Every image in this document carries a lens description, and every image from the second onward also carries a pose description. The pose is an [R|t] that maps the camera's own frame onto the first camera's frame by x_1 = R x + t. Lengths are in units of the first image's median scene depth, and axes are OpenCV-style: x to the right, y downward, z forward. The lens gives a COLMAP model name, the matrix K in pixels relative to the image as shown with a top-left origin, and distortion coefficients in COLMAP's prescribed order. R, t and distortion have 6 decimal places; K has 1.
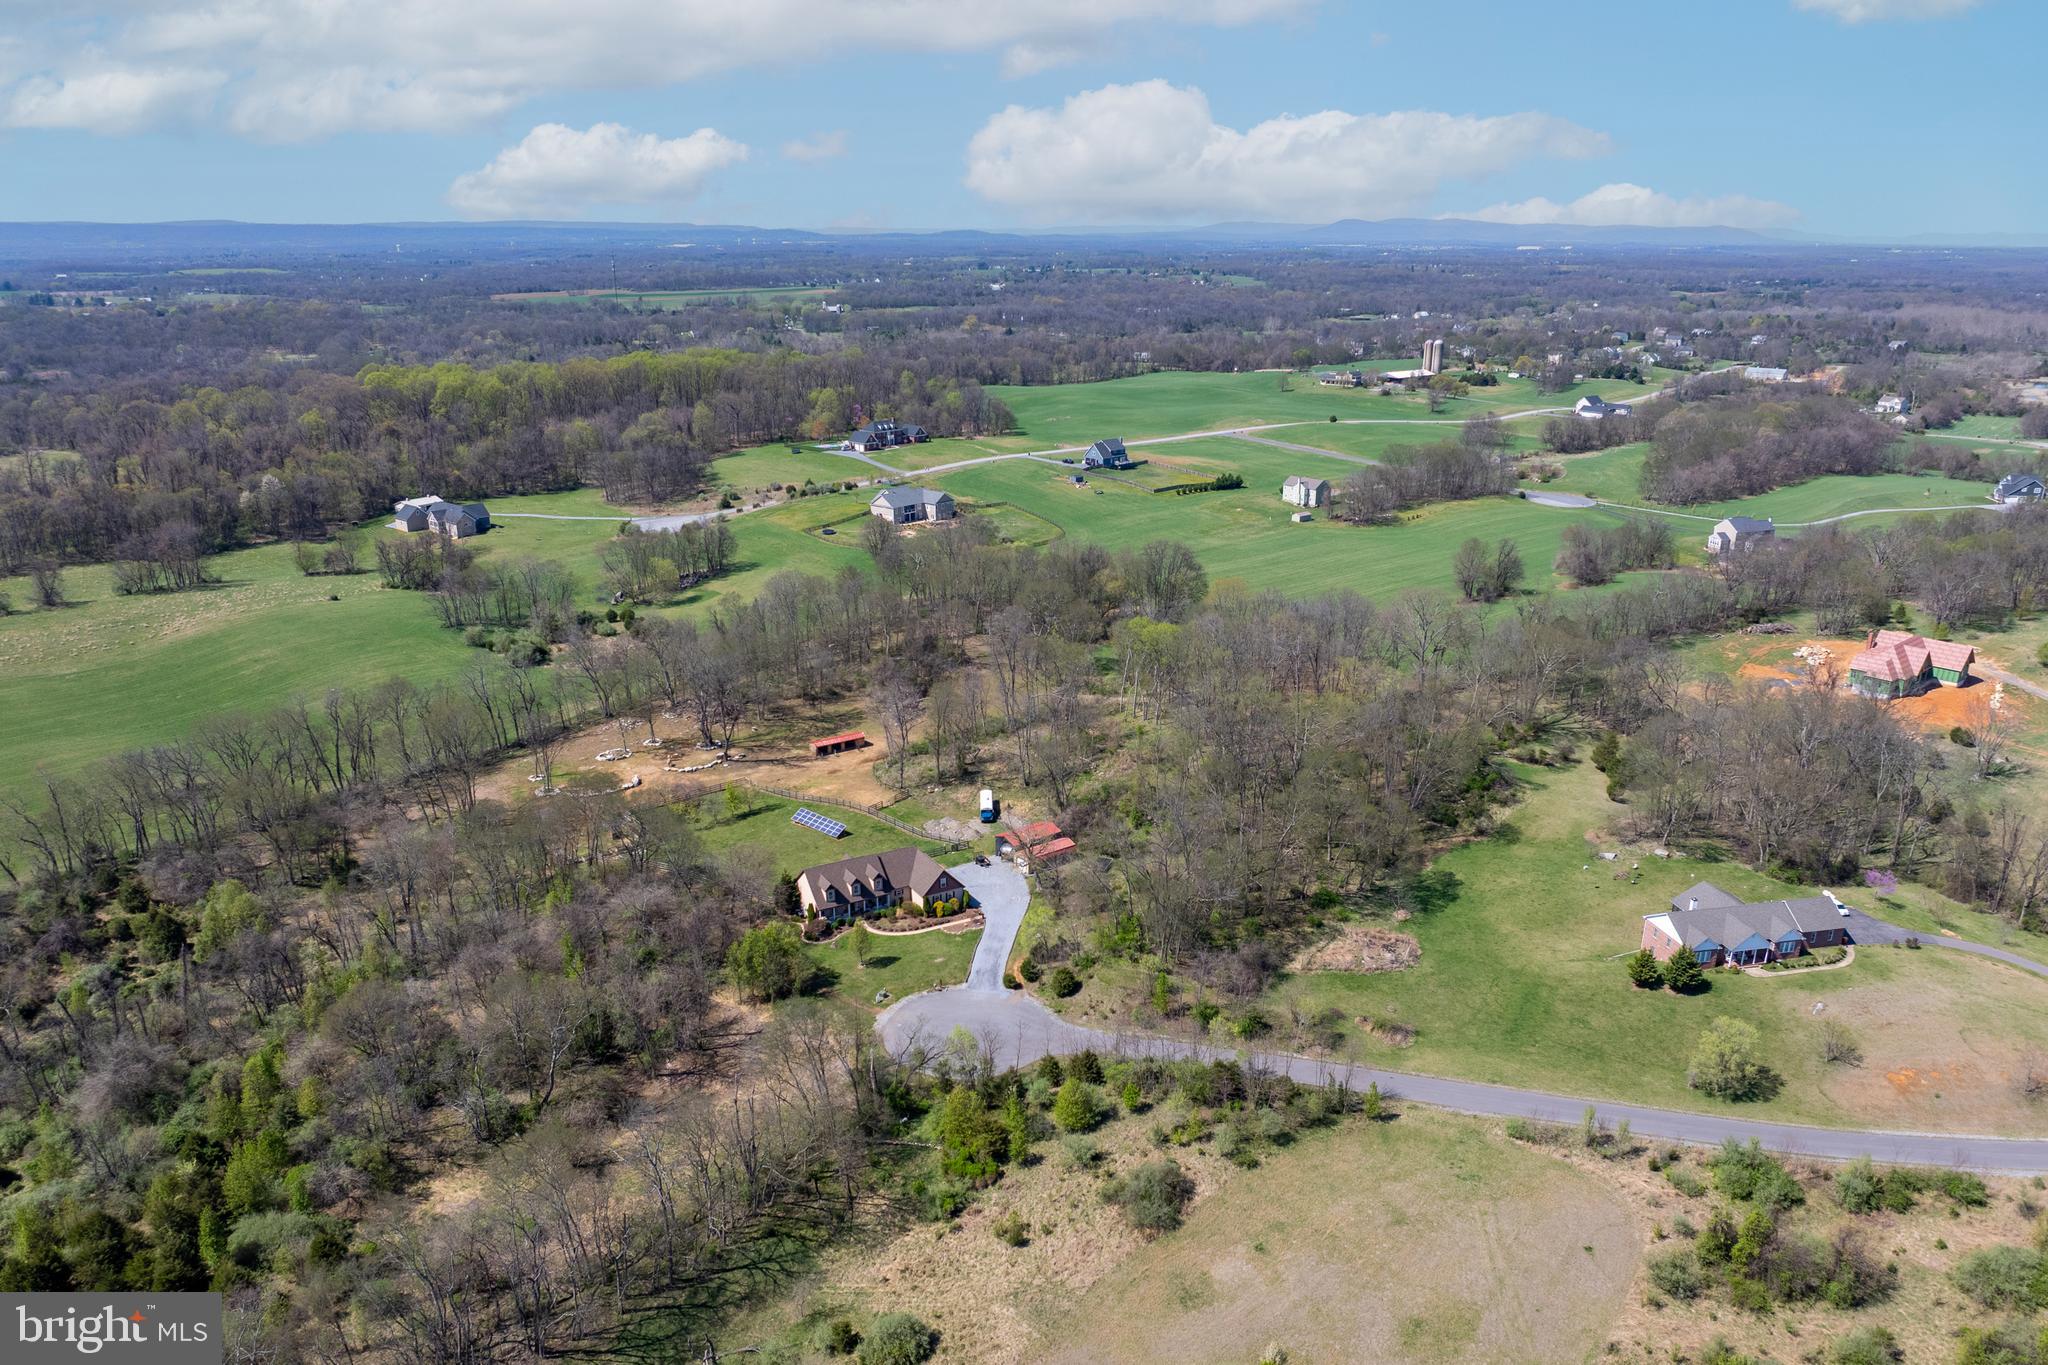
lens RADIAL K [[1498.9, 0, 1054.0], [0, 1498.9, 689.9], [0, 0, 1]] dist [-0.031480, -0.007389]
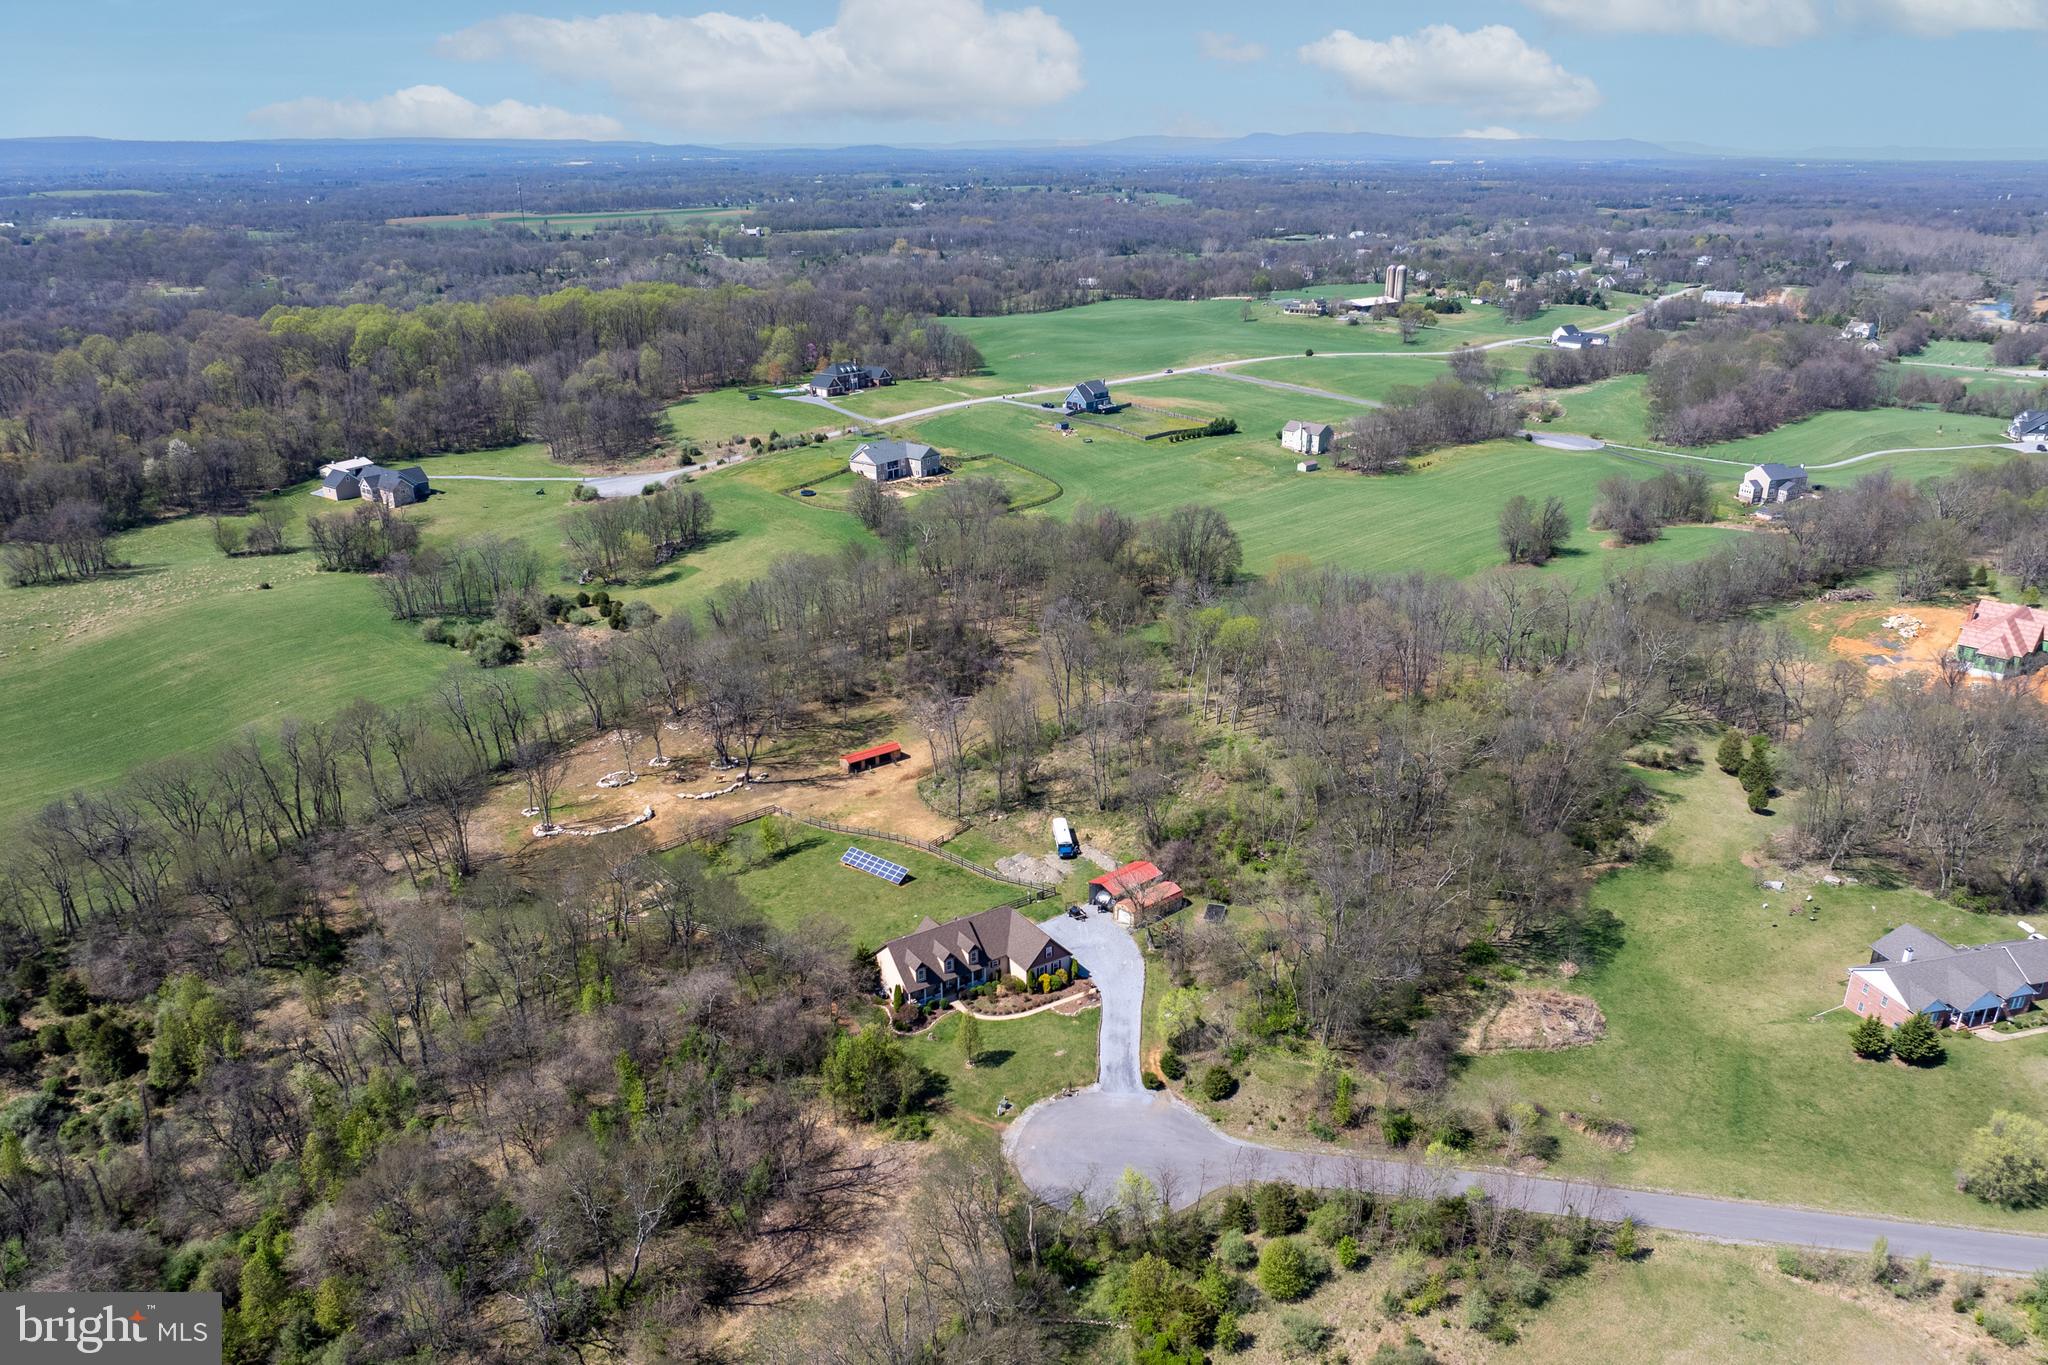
lens RADIAL K [[1488.6, 0, 1048.3], [0, 1488.6, 706.9], [0, 0, 1]] dist [-0.040983, 0.013266]
pose [[0.998222, -0.022261, 0.055285, -0.076062], [0.018625, 0.997684, 0.065424, -0.042499], [-0.056613, -0.064278, 0.996325, 0.106663]]
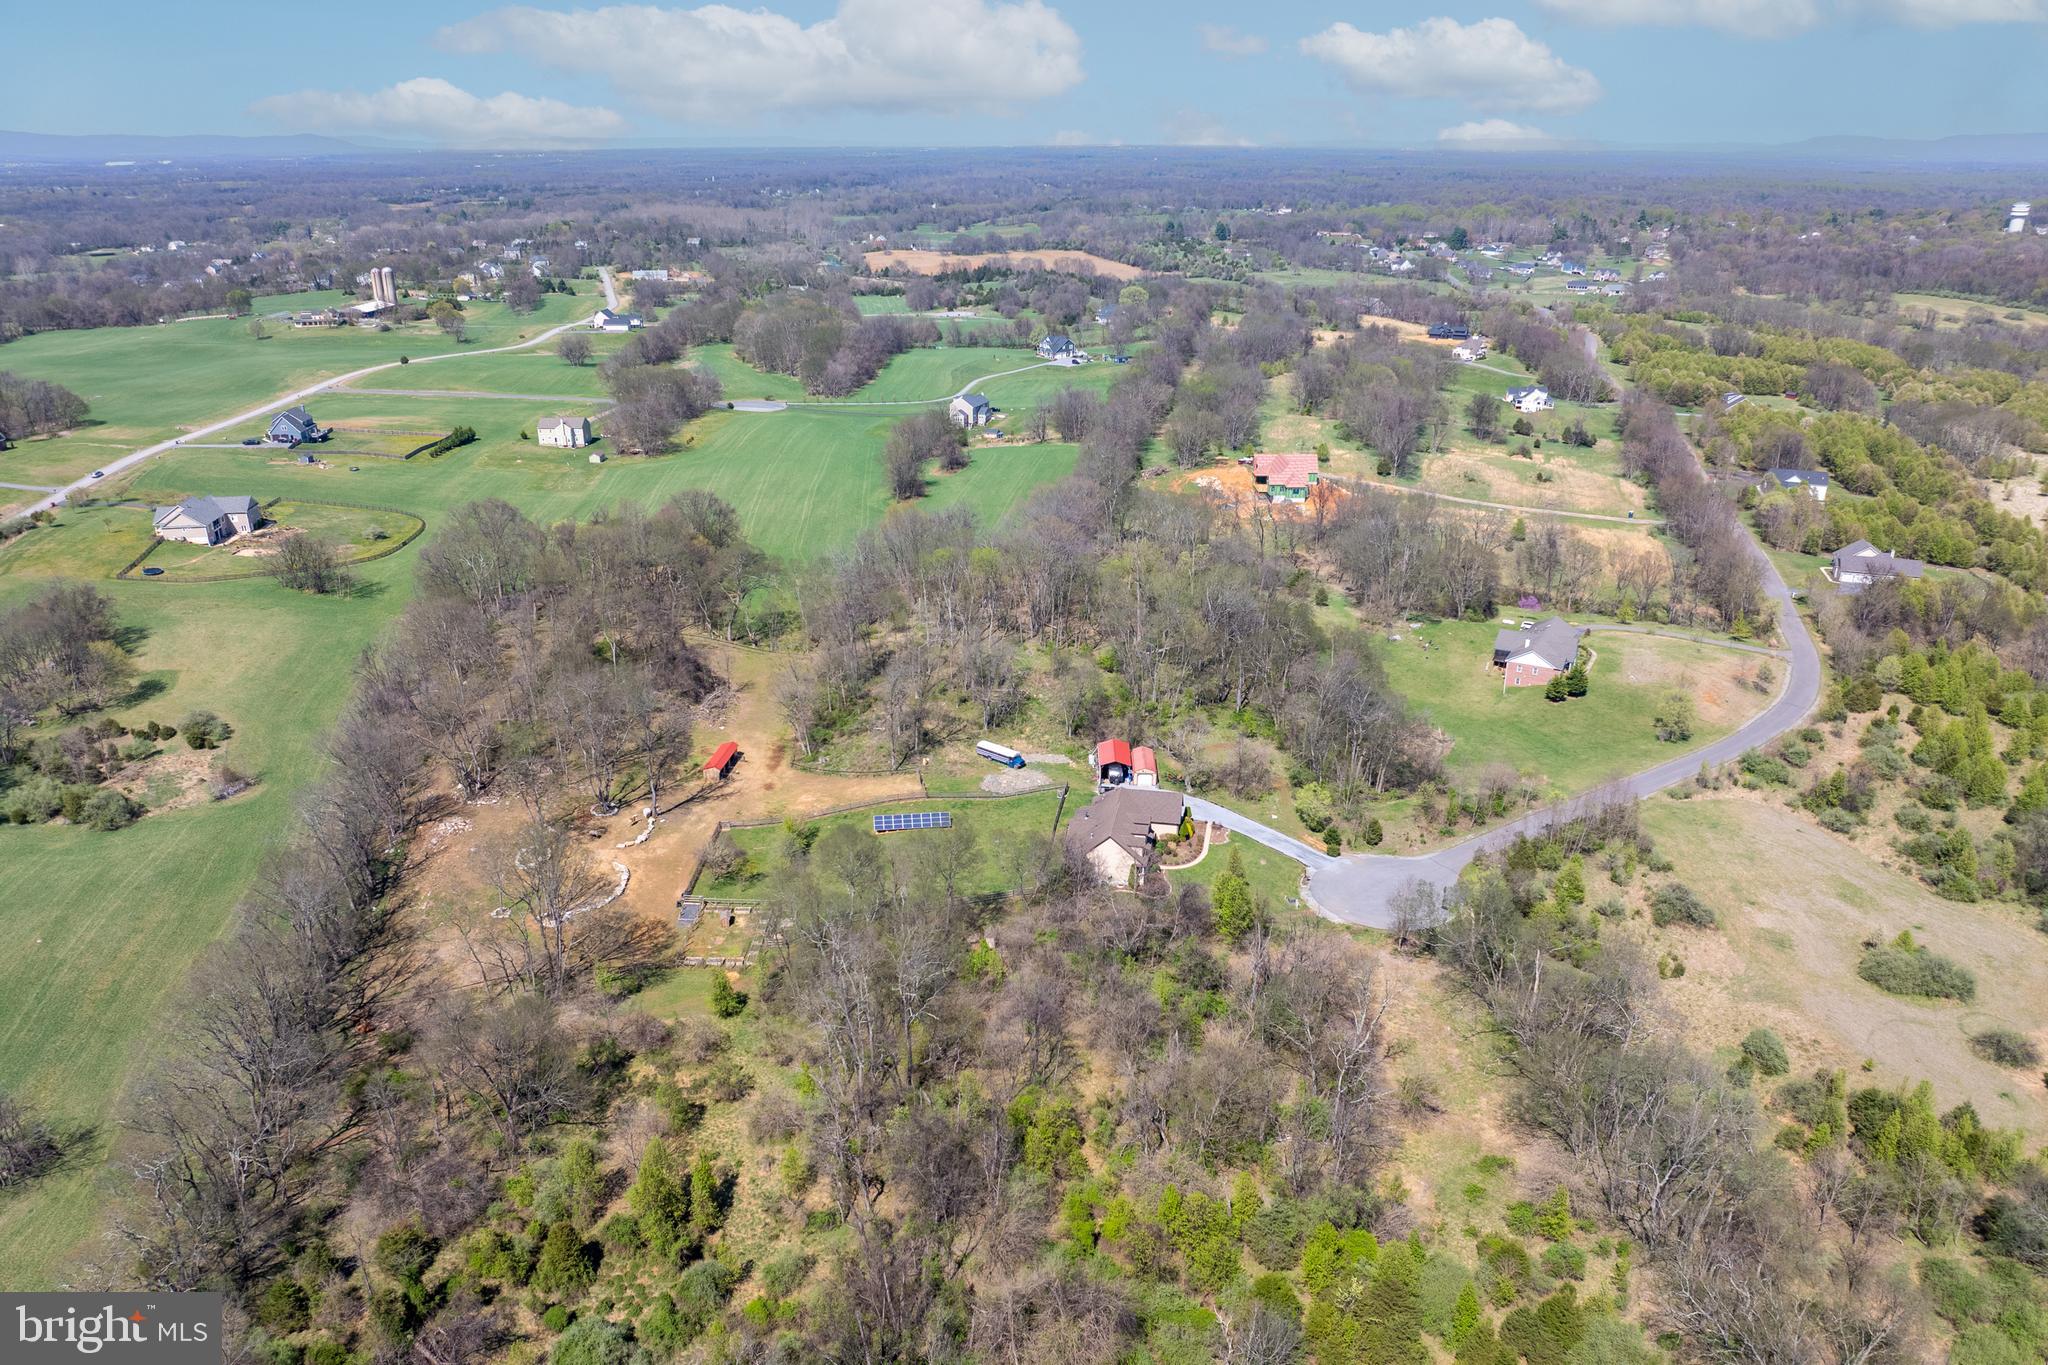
lens RADIAL K [[1498.9, 0, 1054.0], [0, 1498.9, 689.9], [0, 0, 1]] dist [-0.031480, -0.007389]
pose [[0.637450, -0.267203, 0.722676, -0.551509], [0.225769, 0.961548, 0.156381, -0.083217], [-0.736672, 0.063473, 0.673265, 0.233322]]
